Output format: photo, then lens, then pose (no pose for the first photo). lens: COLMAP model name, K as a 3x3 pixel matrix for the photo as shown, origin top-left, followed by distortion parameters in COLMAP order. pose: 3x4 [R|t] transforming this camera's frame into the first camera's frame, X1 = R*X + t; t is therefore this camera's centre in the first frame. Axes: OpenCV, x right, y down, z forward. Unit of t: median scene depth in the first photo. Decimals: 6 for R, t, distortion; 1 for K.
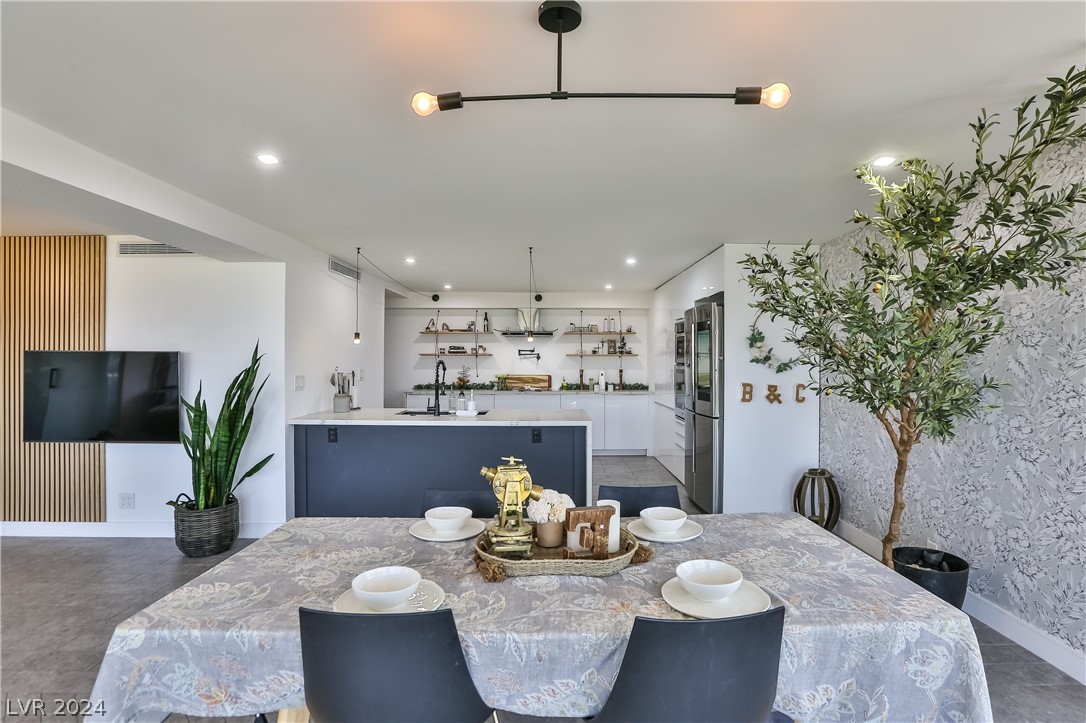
lens RADIAL K [[528.9, 0, 553.3], [0, 528.9, 358.8], [0, 0, 1]] dist [-0.053727, 0.022525]
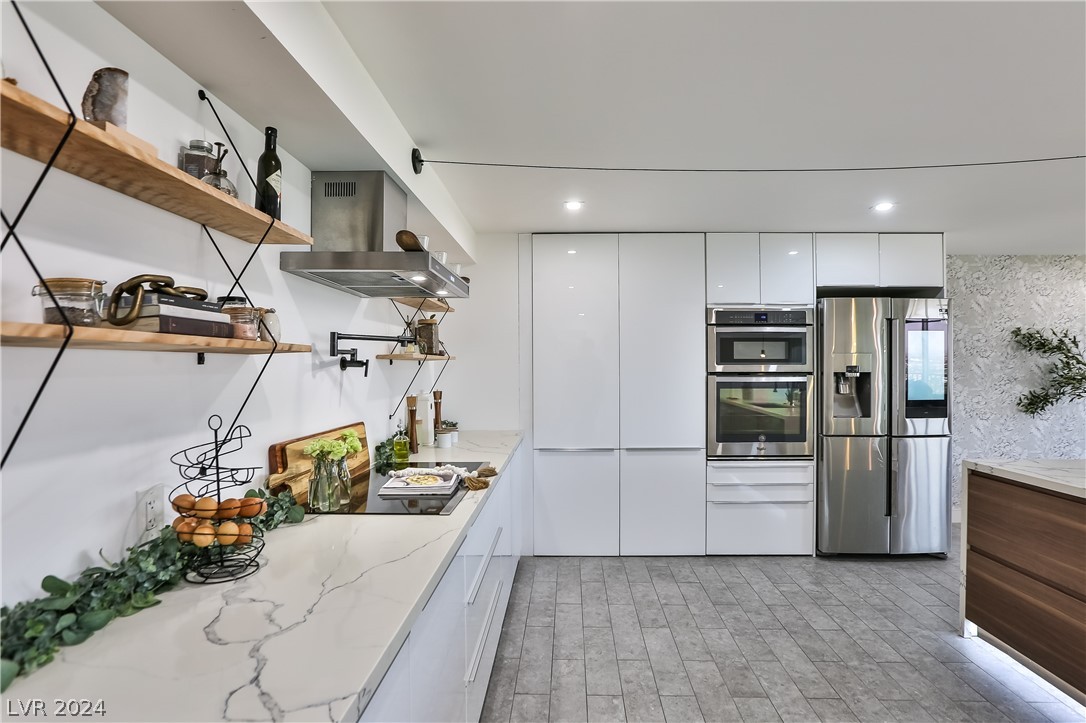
lens RADIAL K [[544.9, 0, 549.6], [0, 544.9, 360.0], [0, 0, 1]] dist [-0.059974, 0.026412]
pose [[0.044010, 0.005533, 0.999016, -0.326137], [0.000248, 0.999985, -0.005550, -0.002808], [-0.999031, 0.000492, 0.044008, 0.914452]]
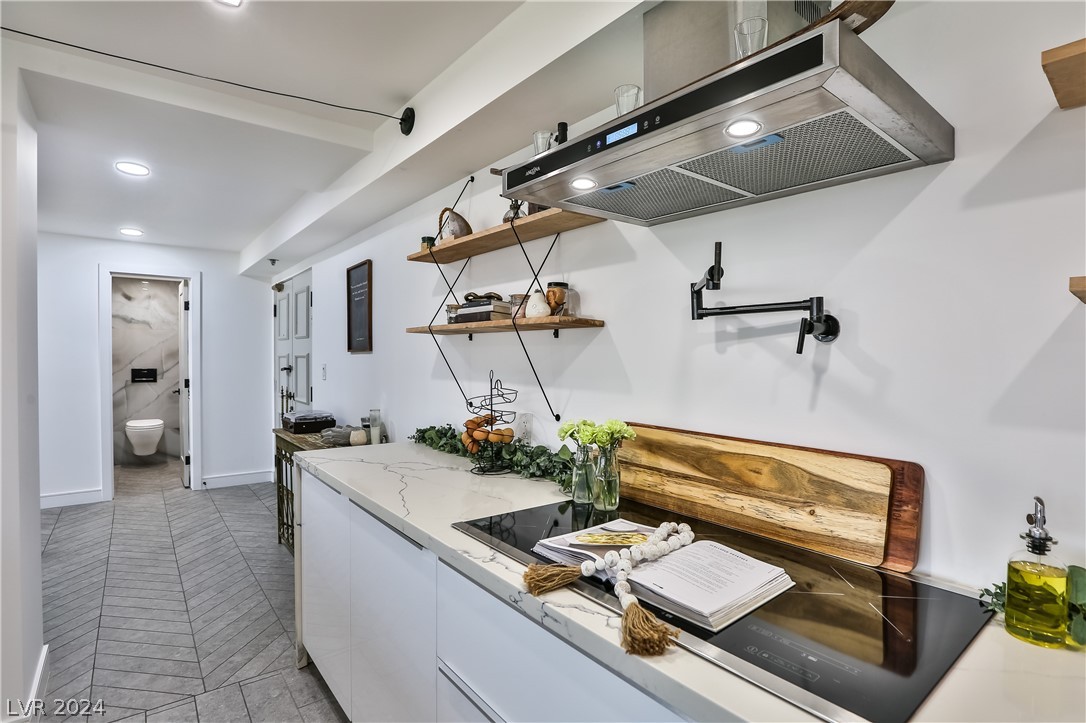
lens RADIAL K [[544.0, 0, 555.1], [0, 544.0, 361.1], [0, 0, 1]] dist [-0.054445, 0.021634]
pose [[0.624952, 0.010344, -0.780595, 0.041672], [-0.003779, 0.999941, 0.010224, 0.005683], [0.780654, -0.003440, 0.624954, 0.883749]]
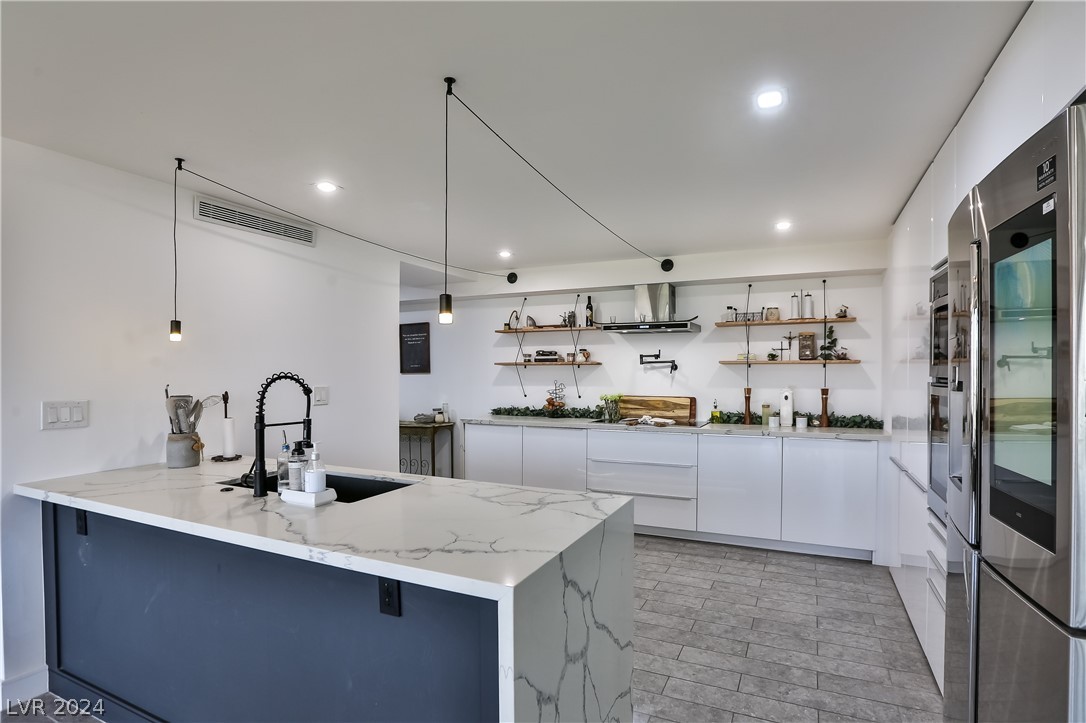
lens RADIAL K [[546.4, 0, 557.8], [0, 546.4, 378.5], [0, 0, 1]] dist [-0.059010, 0.023529]
pose [[0.905477, 0.002499, -0.424387, 0.117838], [0.003967, 0.999889, 0.014352, 0.000941], [0.424376, -0.014679, 0.905367, 0.403625]]
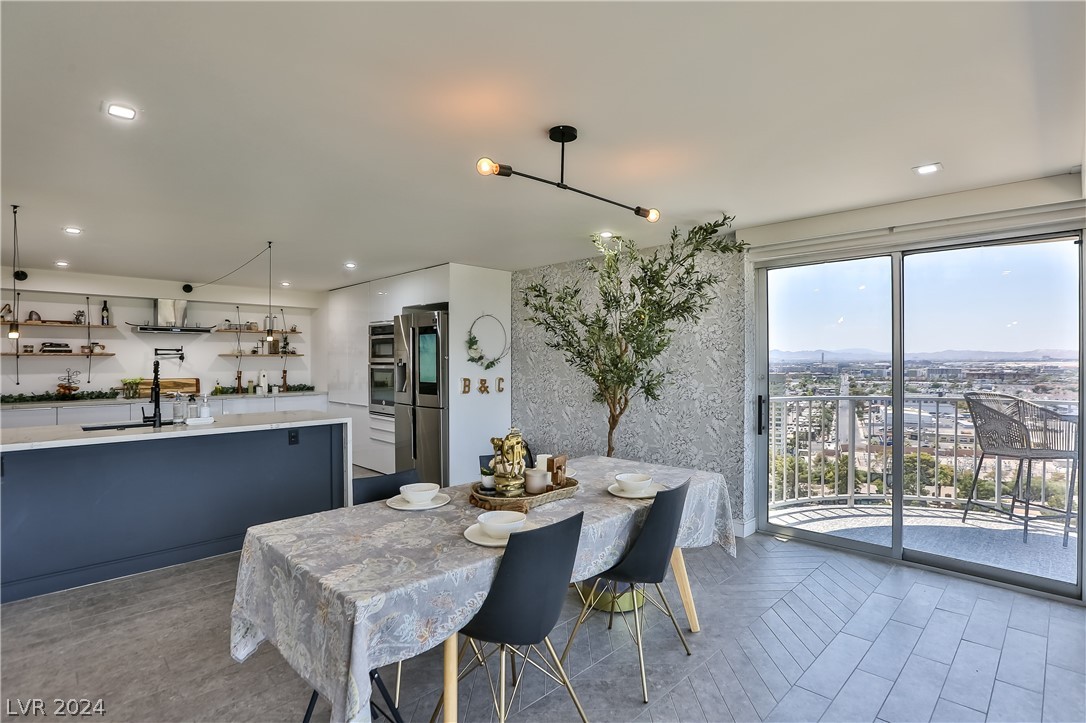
lens RADIAL K [[535.1, 0, 552.3], [0, 535.1, 355.0], [0, 0, 1]] dist [-0.055746, 0.023894]
pose [[0.706672, 0.002967, 0.707535, -0.209758], [0.003081, 0.999969, -0.007271, 0.000909], [-0.707535, 0.007319, 0.706640, -0.015532]]
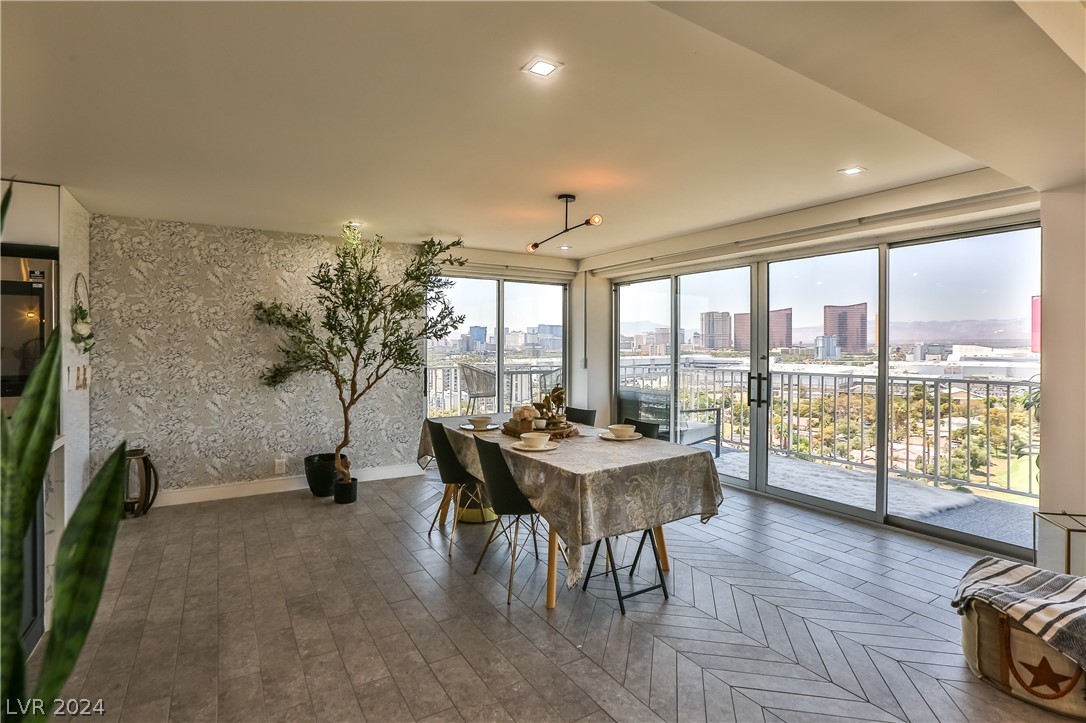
lens RADIAL K [[536.3, 0, 549.0], [0, 536.3, 349.4], [0, 0, 1]] dist [-0.061883, 0.035034]
pose [[-0.529116, -0.007825, 0.848513, -0.392154], [-0.003352, 0.999969, 0.007132, 0.006509], [-0.848543, 0.000930, -0.529126, 0.452084]]
